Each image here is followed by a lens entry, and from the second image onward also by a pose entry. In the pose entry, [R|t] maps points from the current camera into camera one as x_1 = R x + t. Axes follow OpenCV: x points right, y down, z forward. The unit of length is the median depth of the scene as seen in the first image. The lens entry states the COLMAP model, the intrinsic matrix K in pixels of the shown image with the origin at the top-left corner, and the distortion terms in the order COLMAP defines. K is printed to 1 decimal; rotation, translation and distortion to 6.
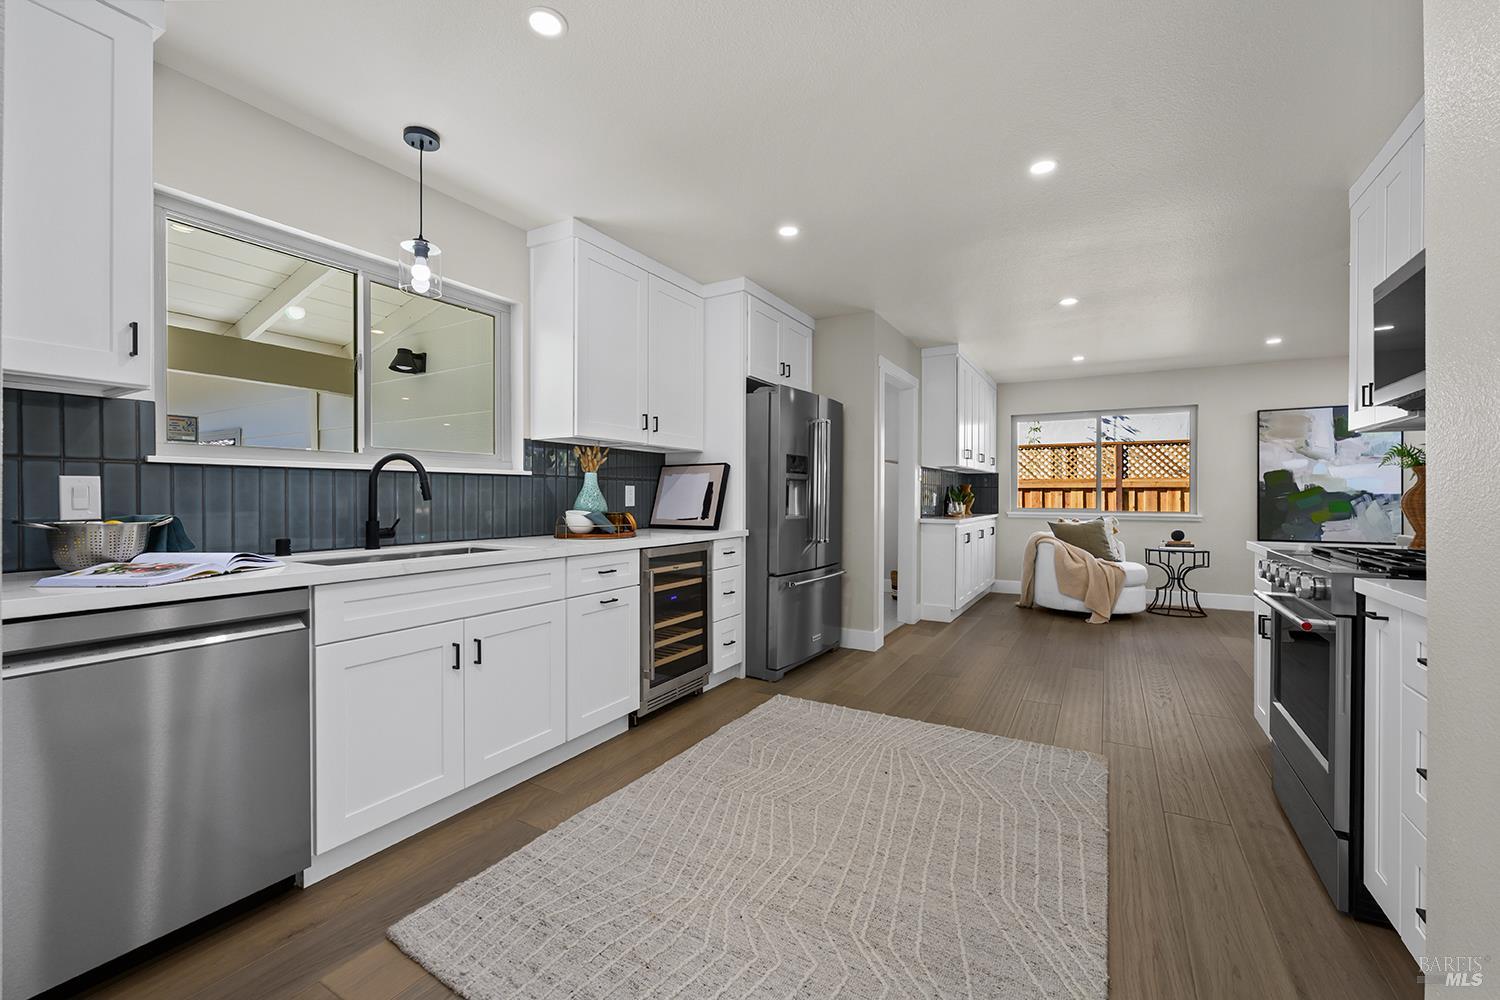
lens RADIAL K [[613.6, 0, 750.0], [0, 613.6, 500.0], [0, 0, 1]] dist [-0.001876, -0.000188]
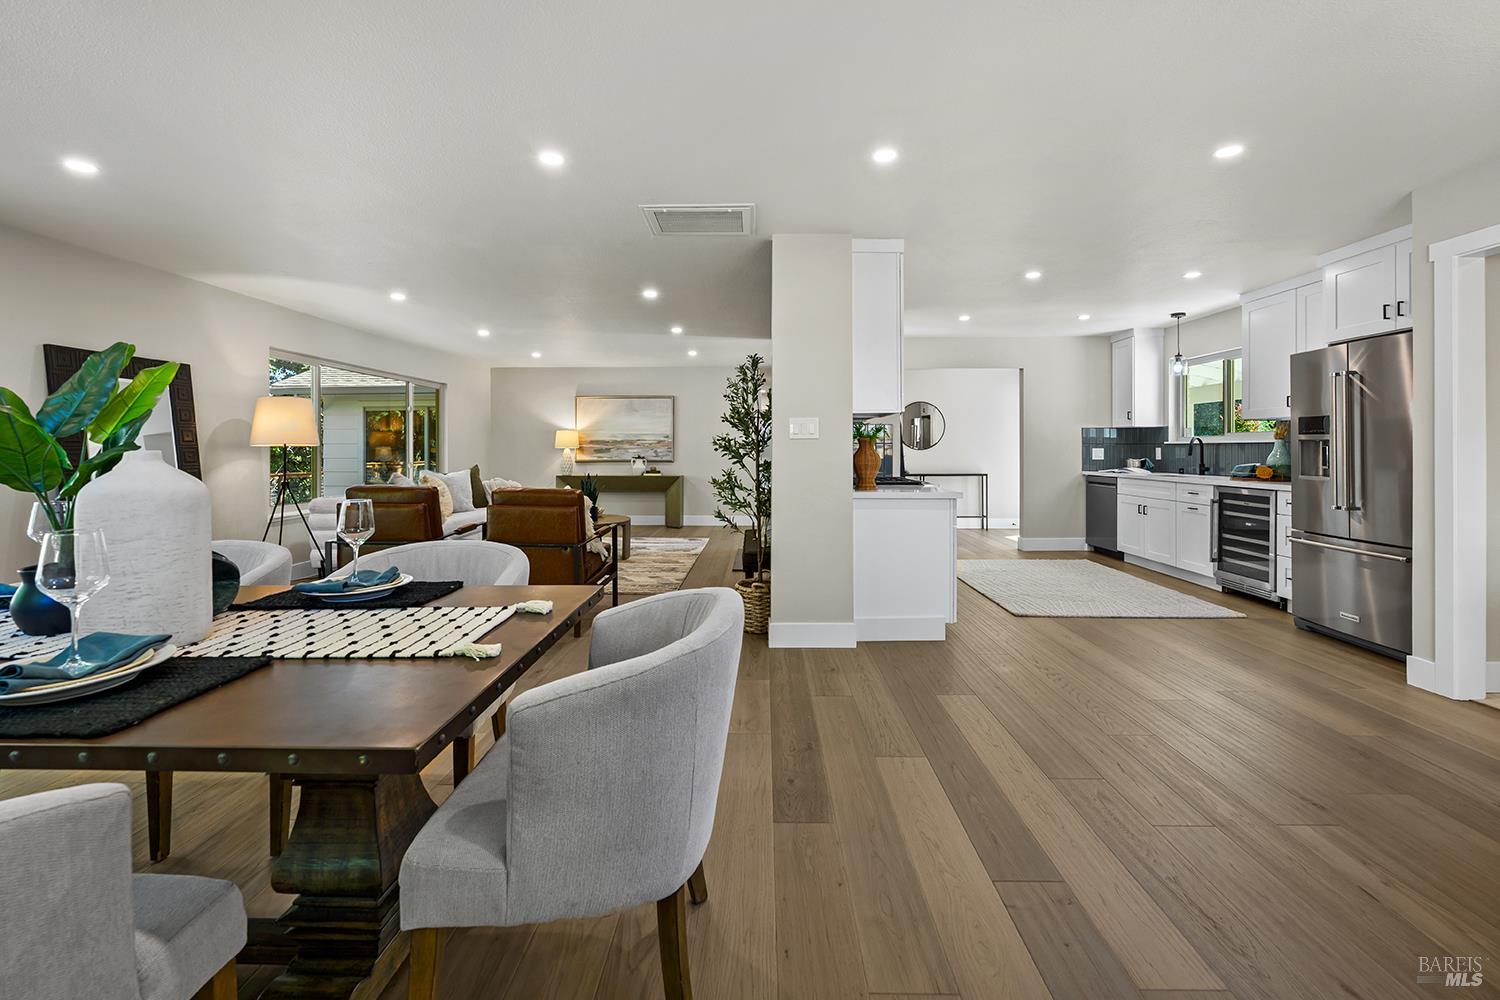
lens RADIAL K [[614.1, 0, 752.3], [0, 614.1, 448.2], [0, 0, 1]] dist [-0.000865, -0.000173]
pose [[-0.873196, 0.000627, -0.487369, 0.929859], [-0.002660, 0.999978, 0.006053, -0.016936], [0.487362, 0.006582, -0.873175, 0.966514]]
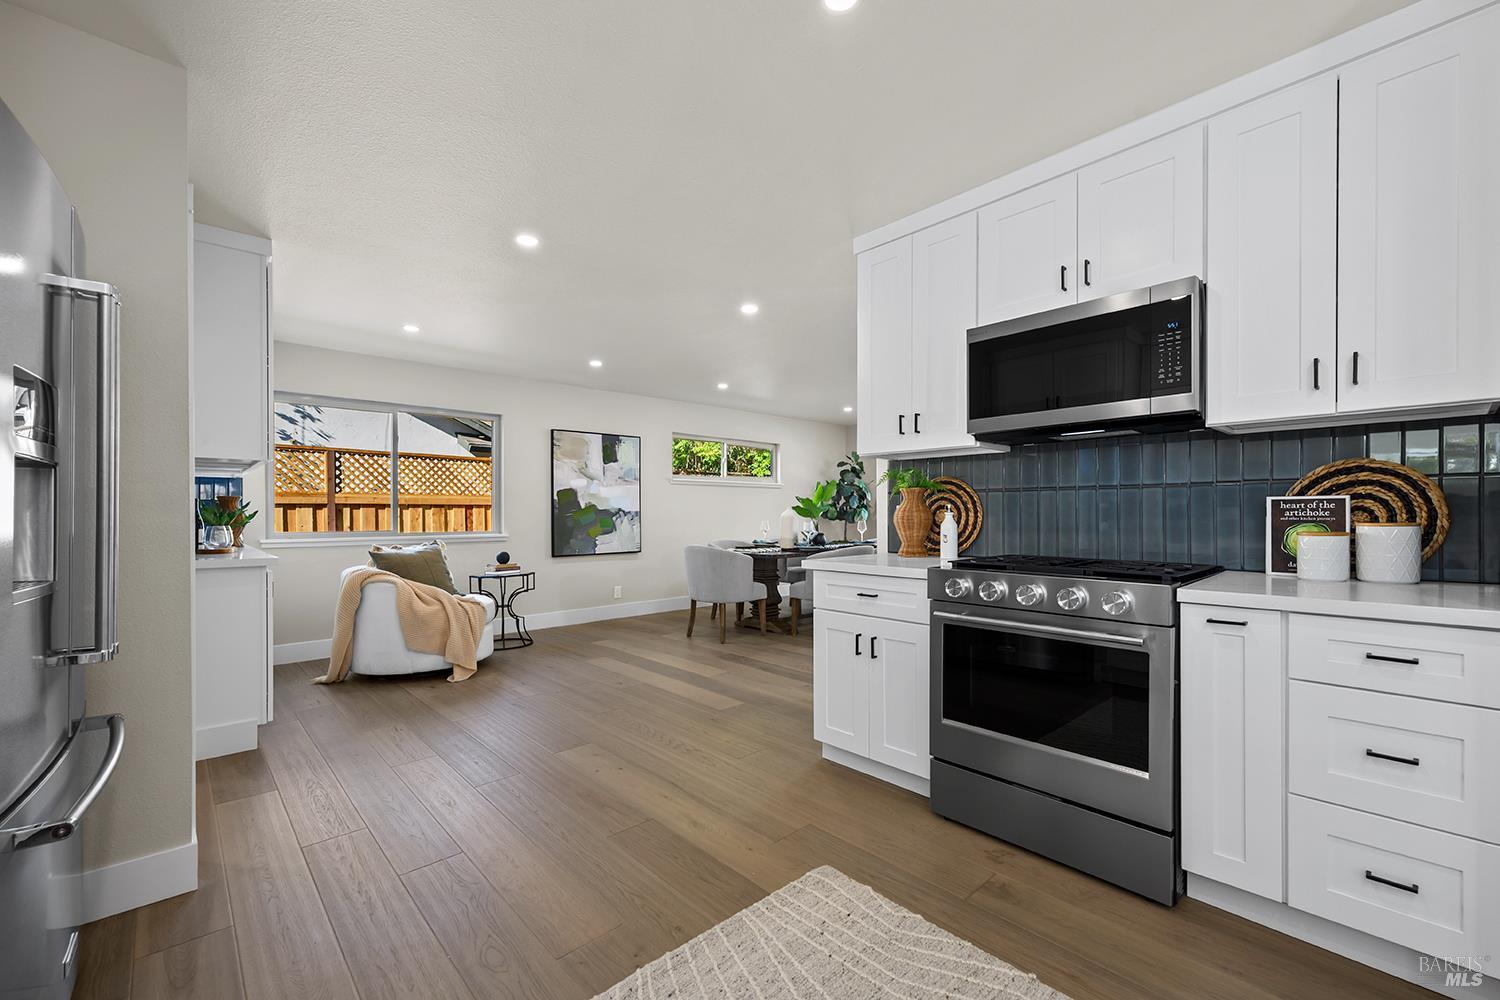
lens RADIAL K [[630.7, 0, 754.8], [0, 630.7, 515.1], [0, 0, 1]] dist [0.001991, 0.000109]
pose [[0.289334, -0.007411, 0.957200, -0.079820], [0.010729, 0.999932, 0.004499, -0.004734], [-0.957168, 0.008968, 0.289393, 0.394063]]
